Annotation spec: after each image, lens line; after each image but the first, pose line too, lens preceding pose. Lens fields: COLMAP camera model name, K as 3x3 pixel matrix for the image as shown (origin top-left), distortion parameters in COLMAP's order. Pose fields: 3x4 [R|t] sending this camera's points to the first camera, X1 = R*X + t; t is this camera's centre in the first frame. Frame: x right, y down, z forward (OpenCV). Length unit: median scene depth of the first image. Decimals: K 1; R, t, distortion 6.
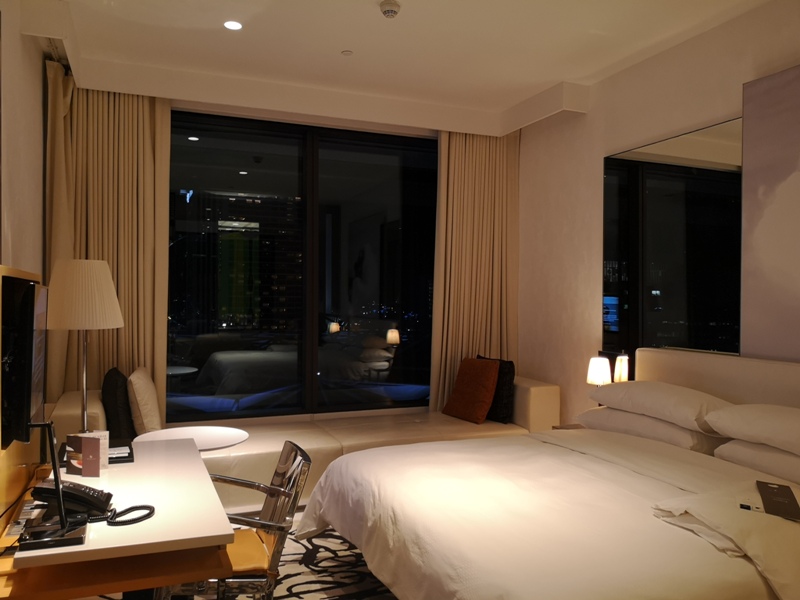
lens RADIAL K [[643.9, 0, 396.9], [0, 643.9, 299.8], [0, 0, 1]] dist [0.024094, -0.038344]
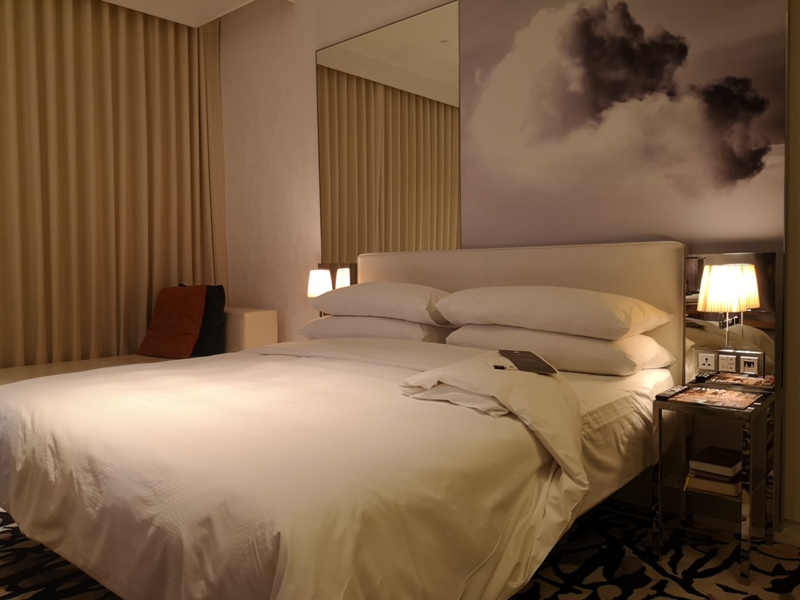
lens RADIAL K [[643.9, 0, 399.7], [0, 643.9, 296.9], [0, 0, 1]] dist [0.024094, -0.038344]
pose [[0.898602, -0.042916, 0.436661, 0.024893], [0.024953, 0.998593, 0.046793, 0.126875], [-0.438054, -0.031152, 0.898408, 0.190754]]
